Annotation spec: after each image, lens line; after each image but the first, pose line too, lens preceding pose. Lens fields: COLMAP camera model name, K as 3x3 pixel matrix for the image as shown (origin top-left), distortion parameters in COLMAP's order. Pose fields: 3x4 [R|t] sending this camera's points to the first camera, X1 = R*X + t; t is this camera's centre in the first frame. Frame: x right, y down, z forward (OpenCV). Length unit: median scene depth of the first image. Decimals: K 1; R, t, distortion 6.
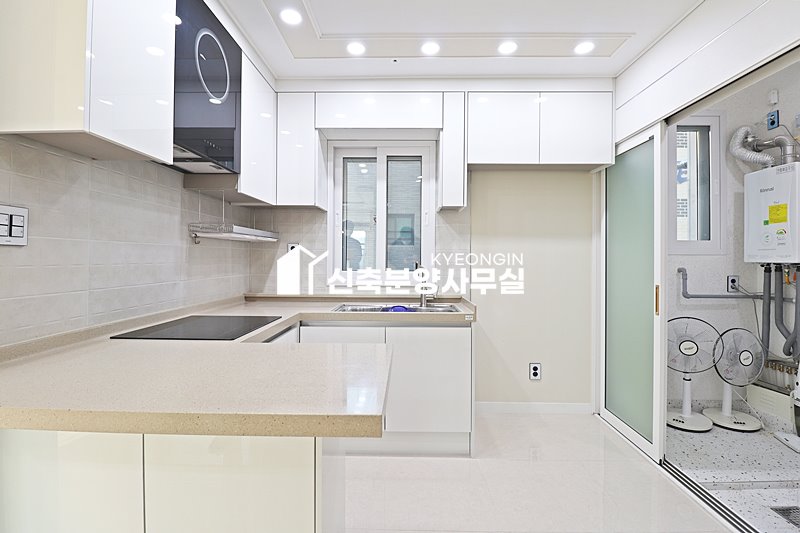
lens RADIAL K [[371.0, 0, 405.2], [0, 371.0, 259.9], [0, 0, 1]] dist [-0.002866, -0.000990]
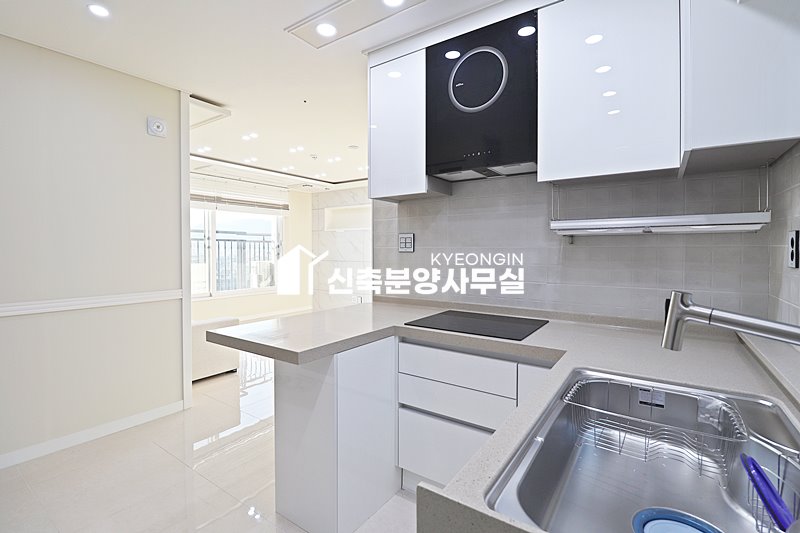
lens RADIAL K [[371.0, 0, 405.2], [0, 371.0, 259.9], [0, 0, 1]] dist [-0.002866, -0.000990]
pose [[-0.549002, 0.014511, -0.835695, 0.478660], [-0.007528, 0.999723, 0.022305, -0.026747], [0.835787, 0.018537, -0.548741, 1.396604]]
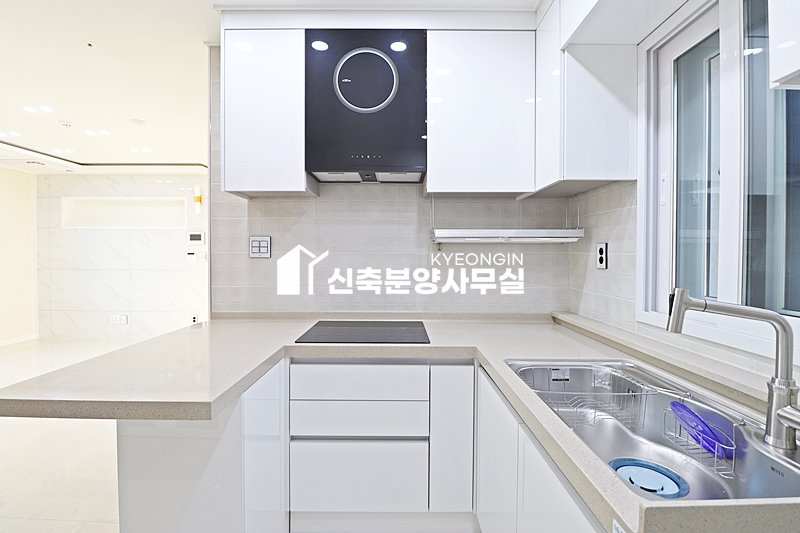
lens RADIAL K [[367.7, 0, 400.8], [0, 367.7, 262.0], [0, 0, 1]] dist [0.001838, -0.014043]
pose [[0.014743, 0.010066, -0.999841, 0.497305], [-0.007056, 0.999925, 0.009963, -0.026272], [0.999866, 0.006908, 0.014813, 1.069006]]
